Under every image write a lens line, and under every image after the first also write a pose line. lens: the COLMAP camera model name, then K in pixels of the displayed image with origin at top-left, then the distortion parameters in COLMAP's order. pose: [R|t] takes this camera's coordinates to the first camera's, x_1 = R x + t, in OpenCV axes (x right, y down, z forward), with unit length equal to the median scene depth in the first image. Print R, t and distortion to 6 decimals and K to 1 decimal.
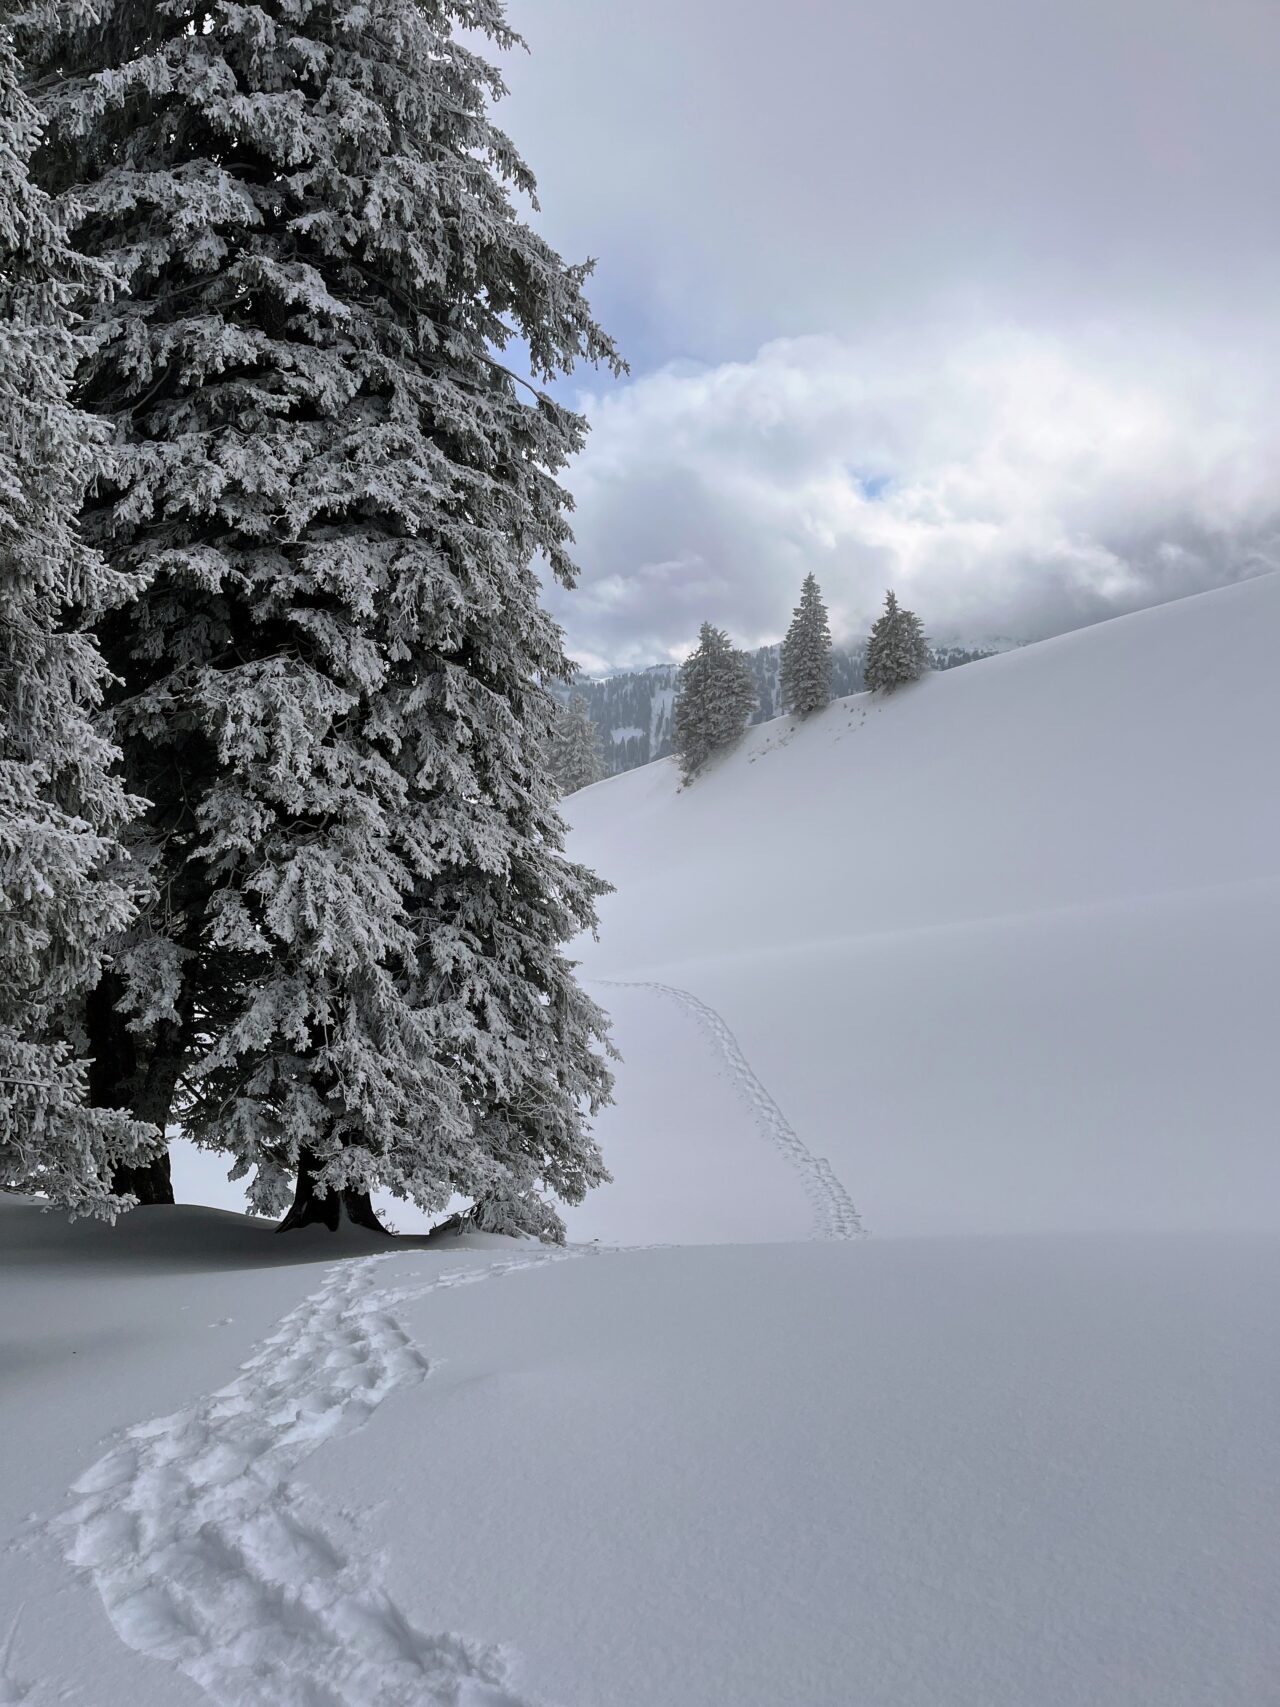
lens RADIAL K [[1280.2, 0, 640.0], [0, 1280.2, 853.5], [0, 0, 1]] dist [0.080546, -0.115674]
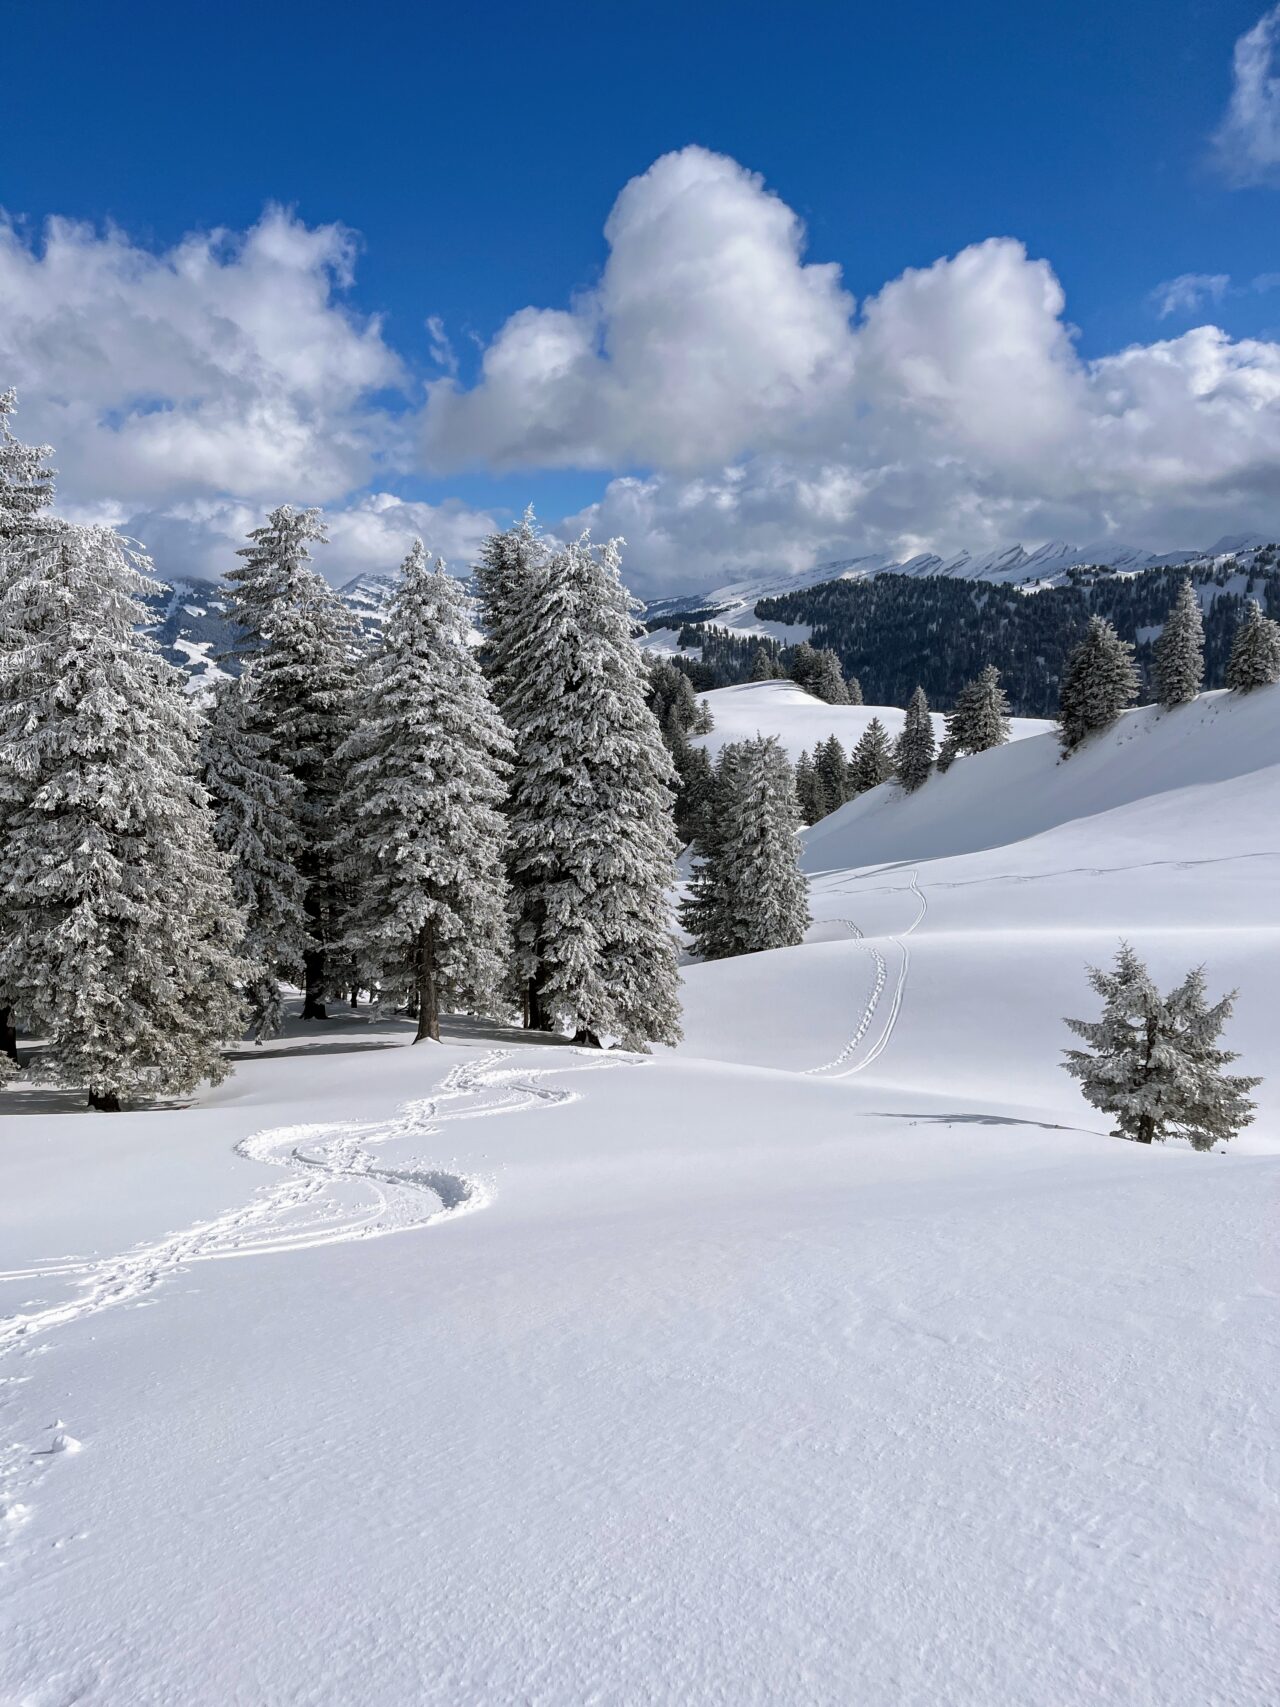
lens RADIAL K [[1280.2, 0, 640.0], [0, 1280.2, 853.5], [0, 0, 1]] dist [0.080546, -0.115674]
pose [[0.925432, 0.081731, -0.369995, 1.073819], [-0.051305, 0.994496, 0.091357, -0.498309], [0.375425, -0.065562, 0.924531, -1.947231]]
